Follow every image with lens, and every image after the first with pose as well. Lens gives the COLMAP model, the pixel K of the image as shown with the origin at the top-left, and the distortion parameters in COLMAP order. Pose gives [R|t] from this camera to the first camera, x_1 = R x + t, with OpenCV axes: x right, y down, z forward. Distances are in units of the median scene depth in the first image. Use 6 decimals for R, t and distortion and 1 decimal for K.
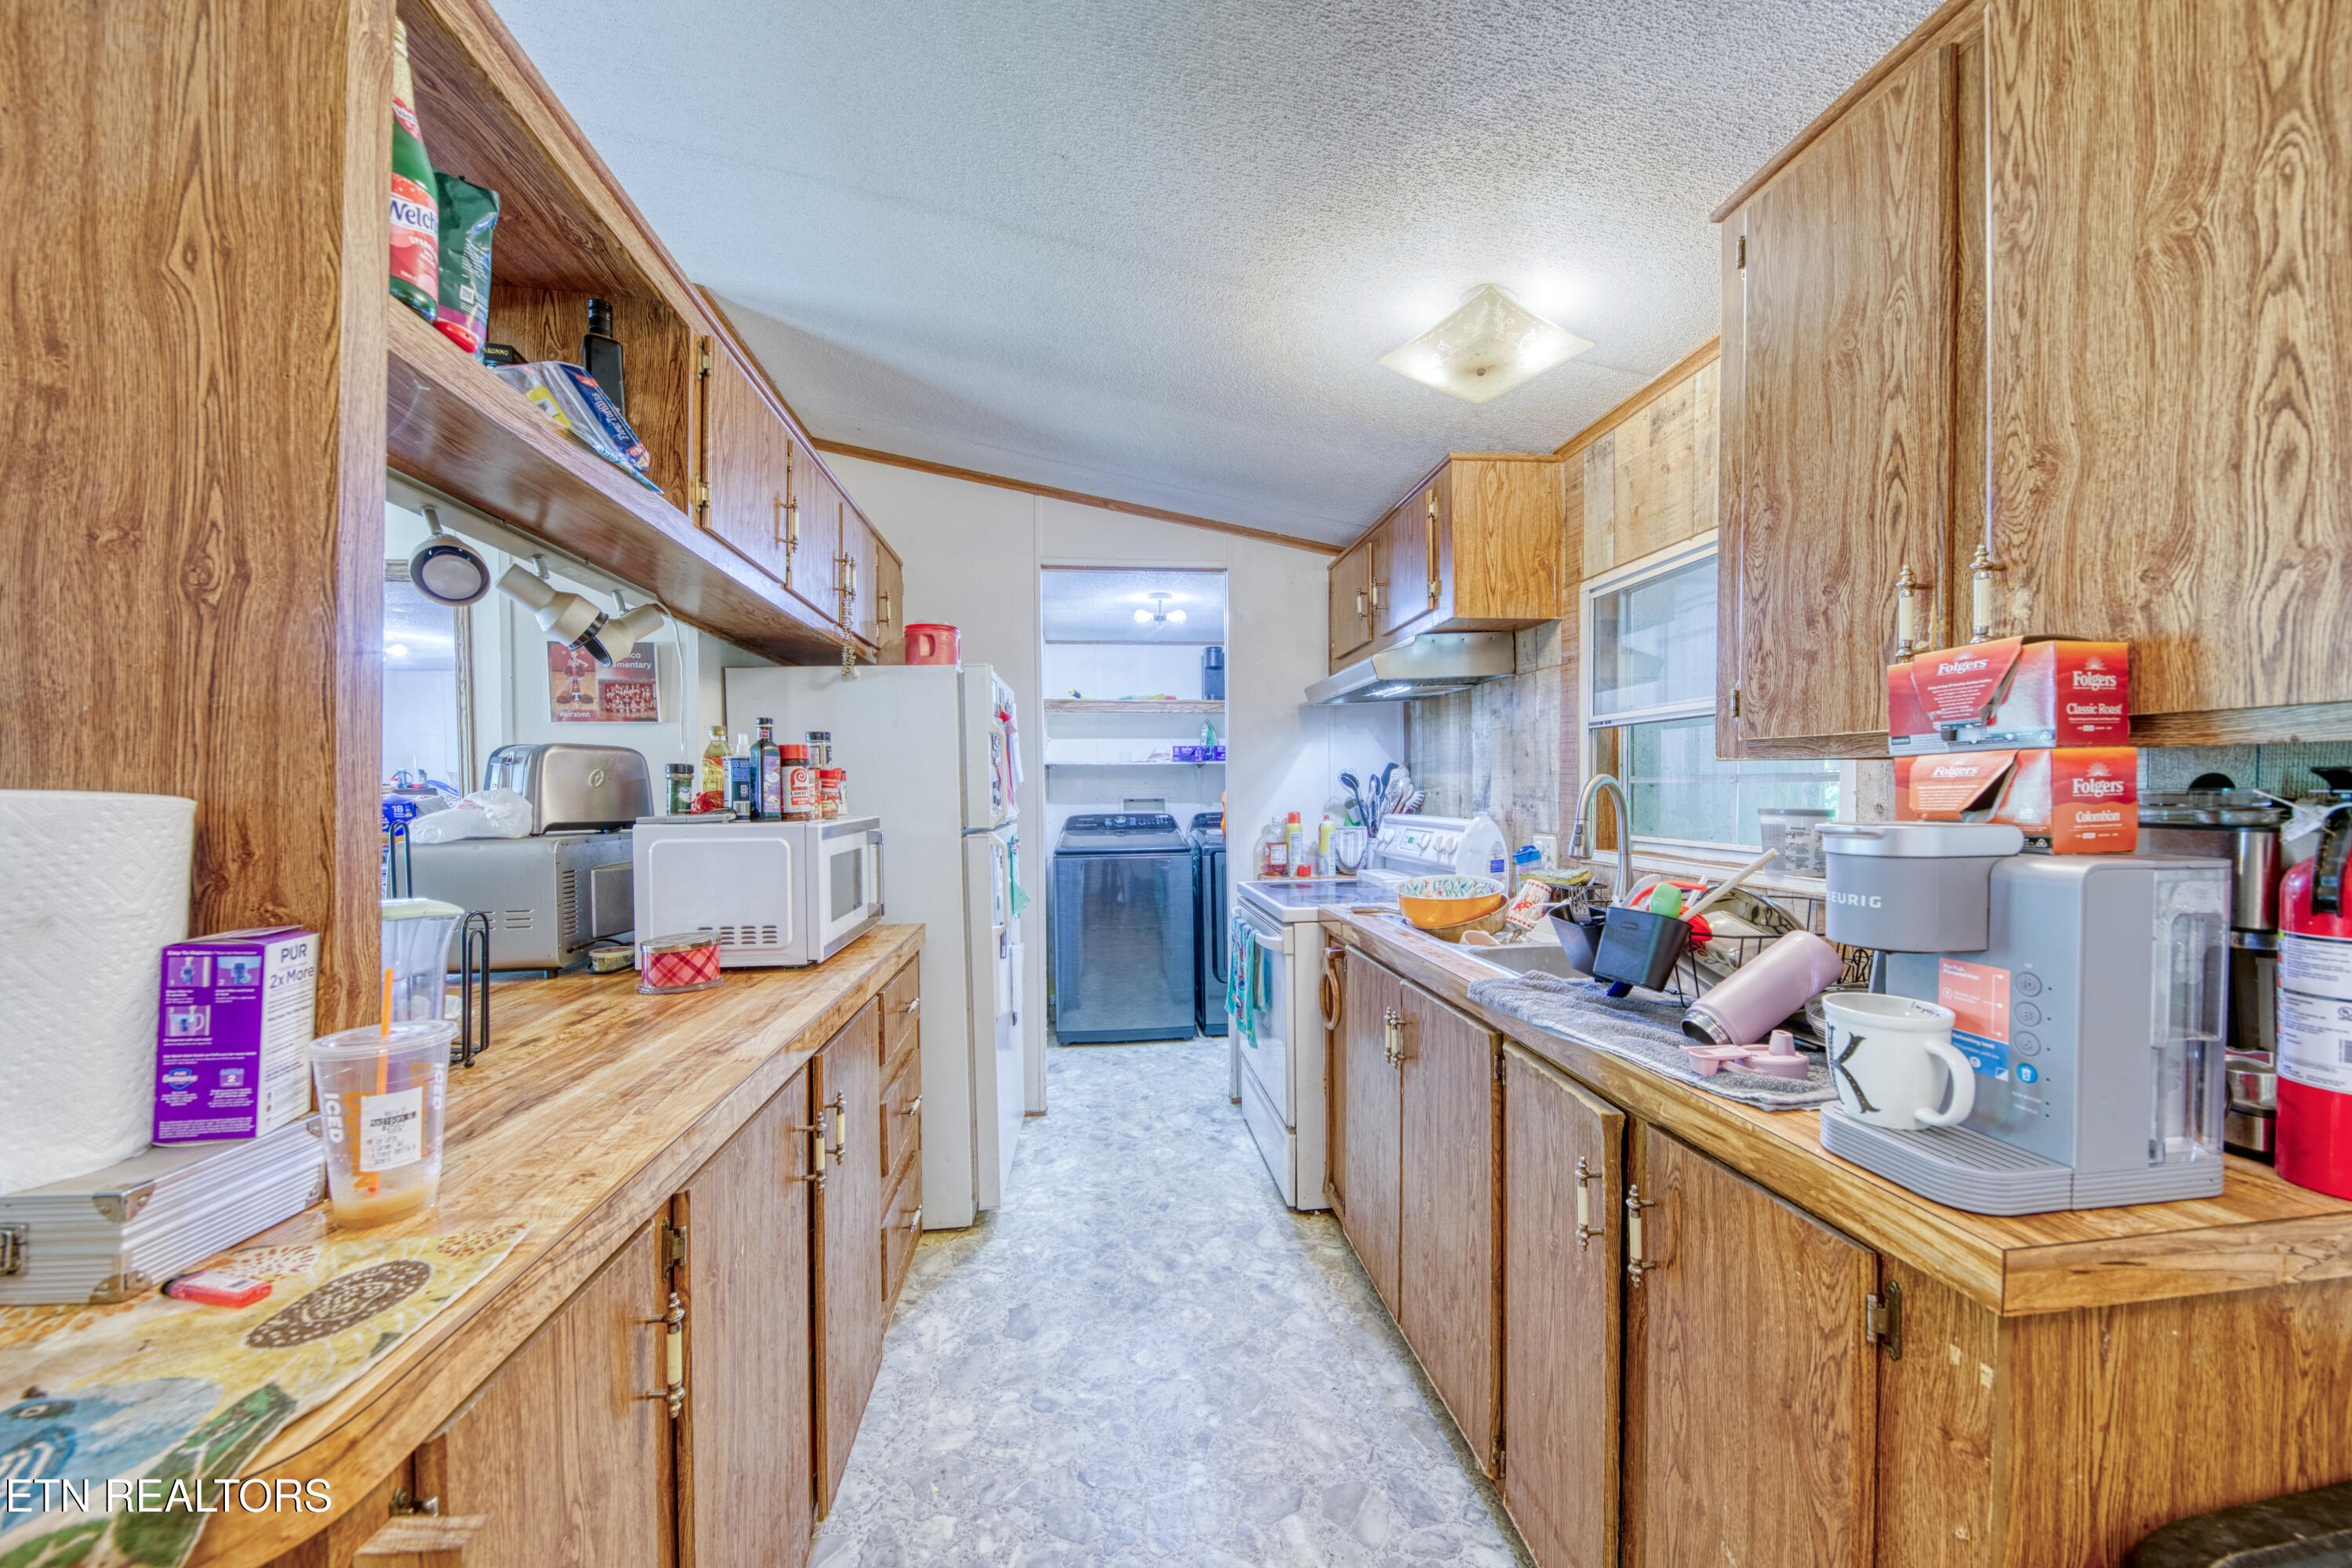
lens RADIAL K [[850.2, 0, 1176.8], [0, 850.2, 789.0], [0, 0, 1]] dist [0.010027, -0.006054]
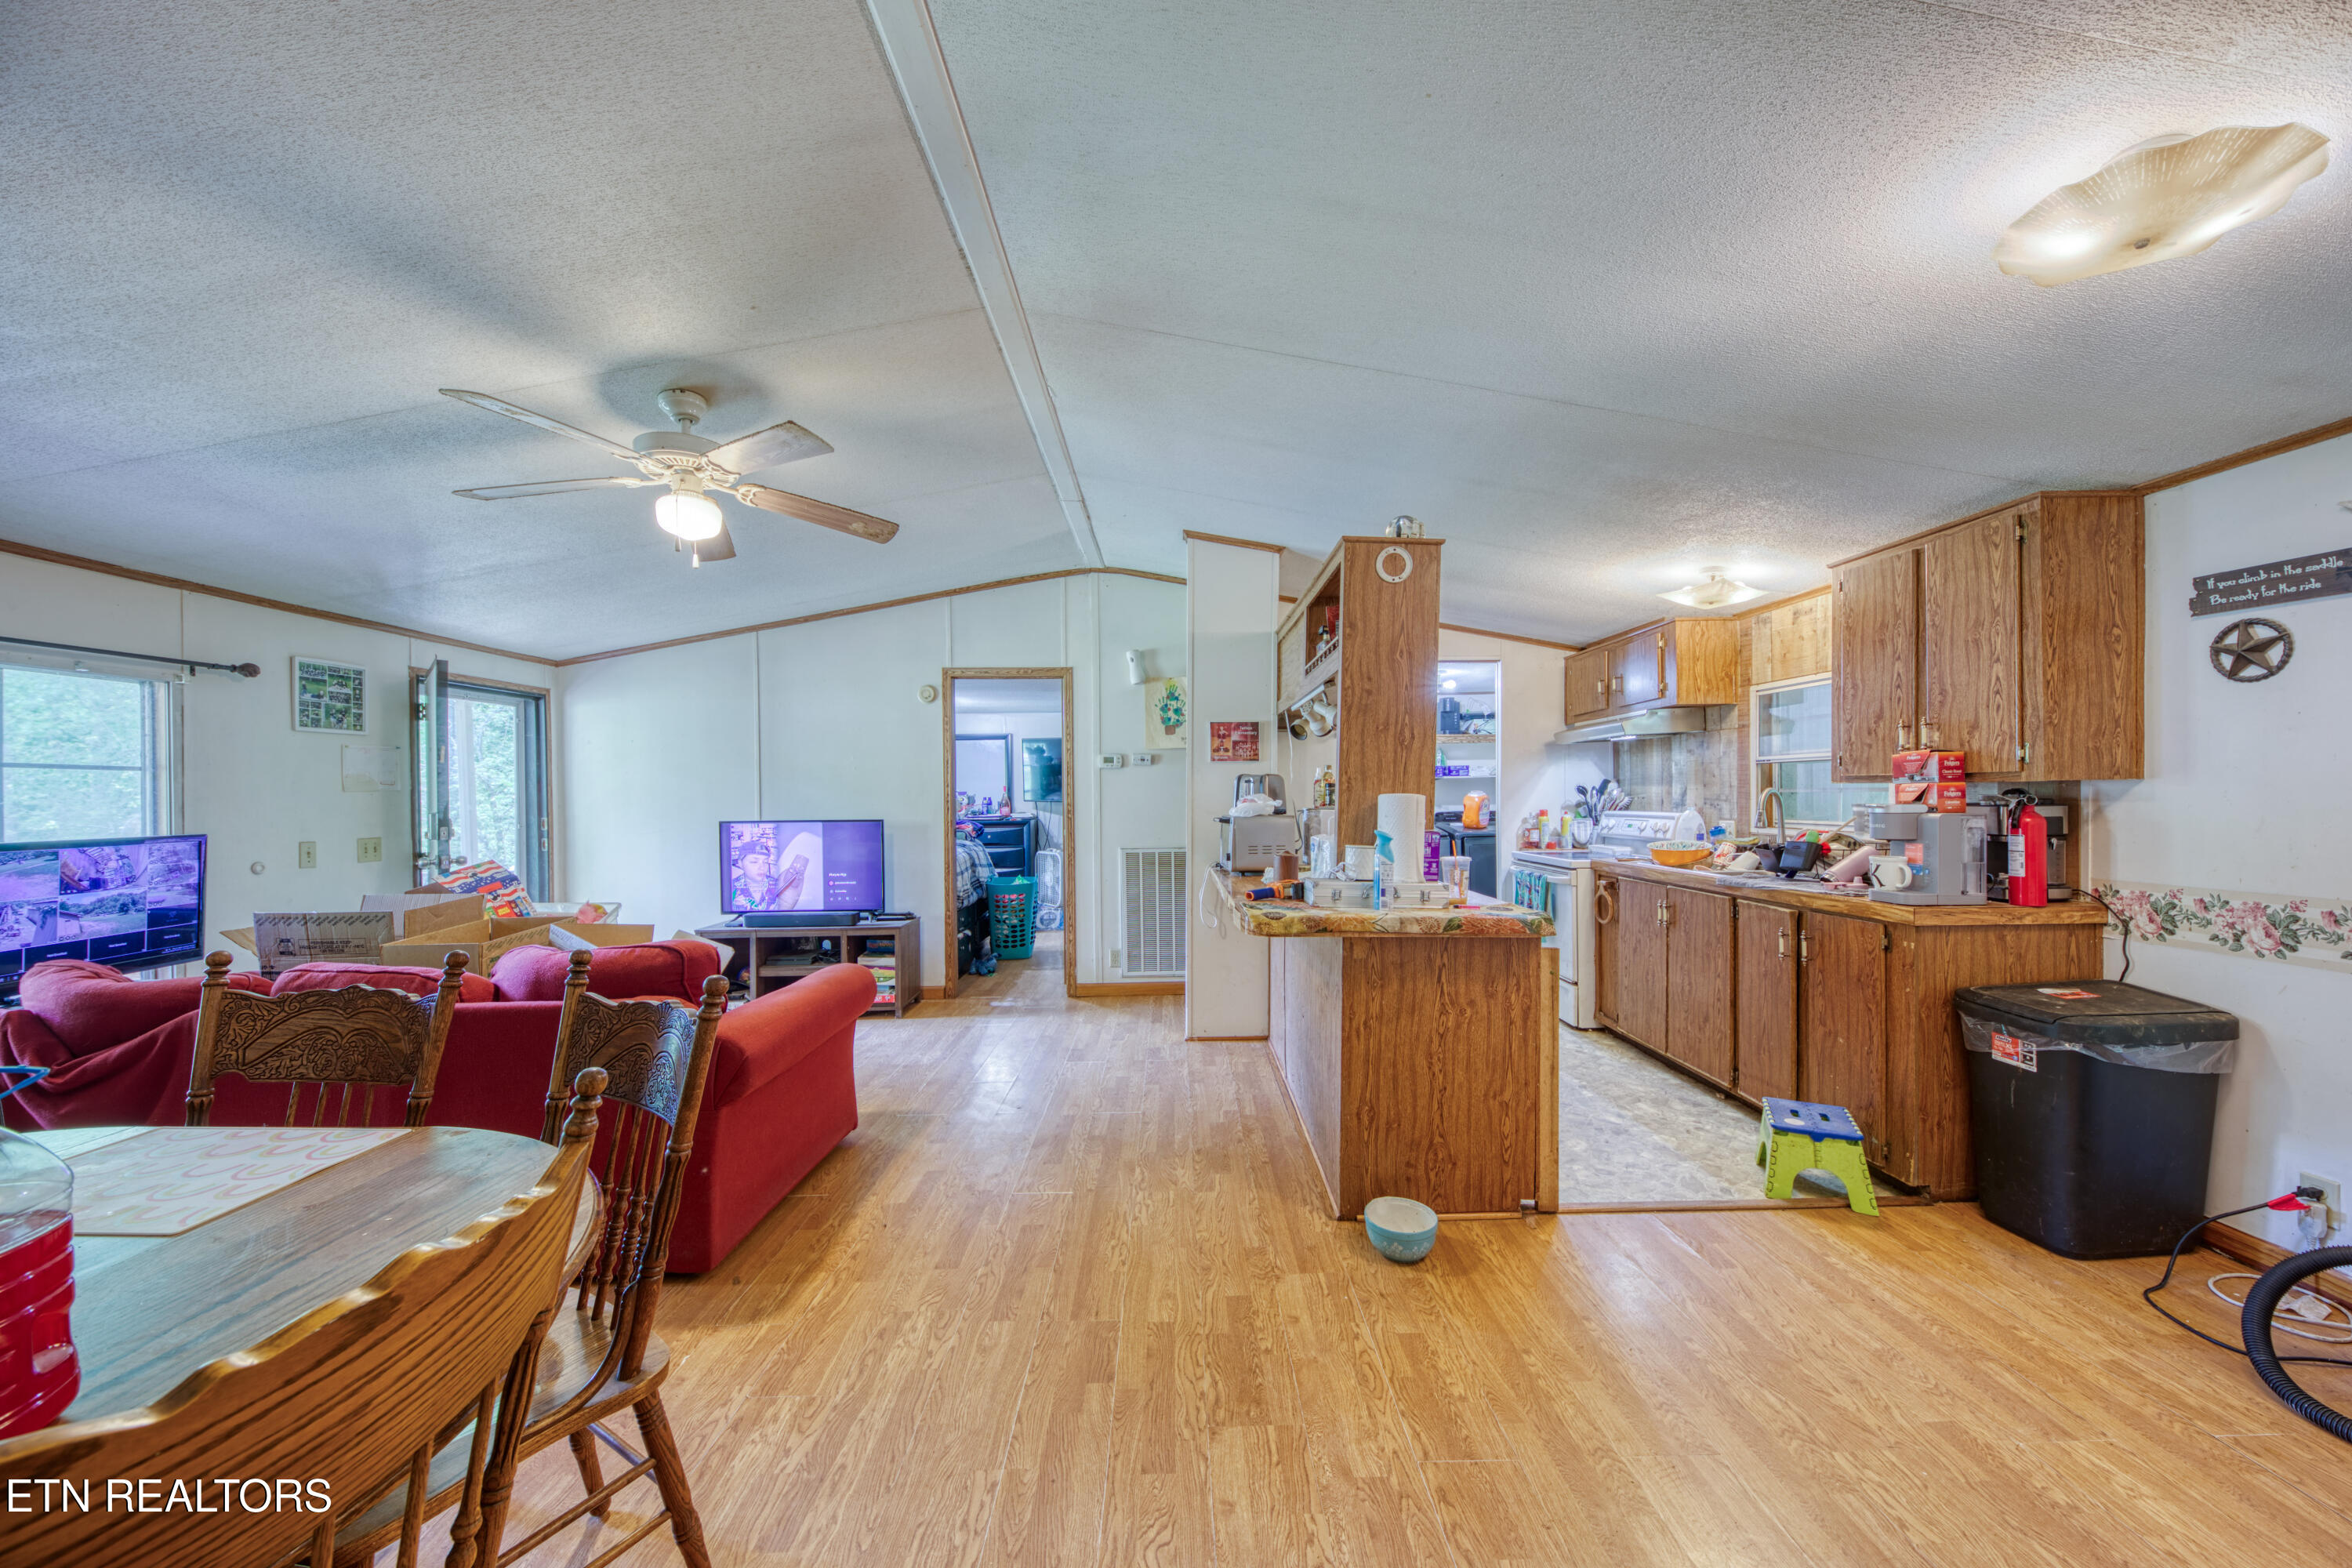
lens RADIAL K [[804.7, 0, 1176.0], [0, 804.7, 784.0], [0, 0, 1]] dist [0.010431, -0.005239]
pose [[0.994228, 0.000815, -0.107289, -1.140636], [-0.002433, 0.999885, -0.014957, 0.009853], [0.107265, 0.015132, 0.994115, -1.739397]]
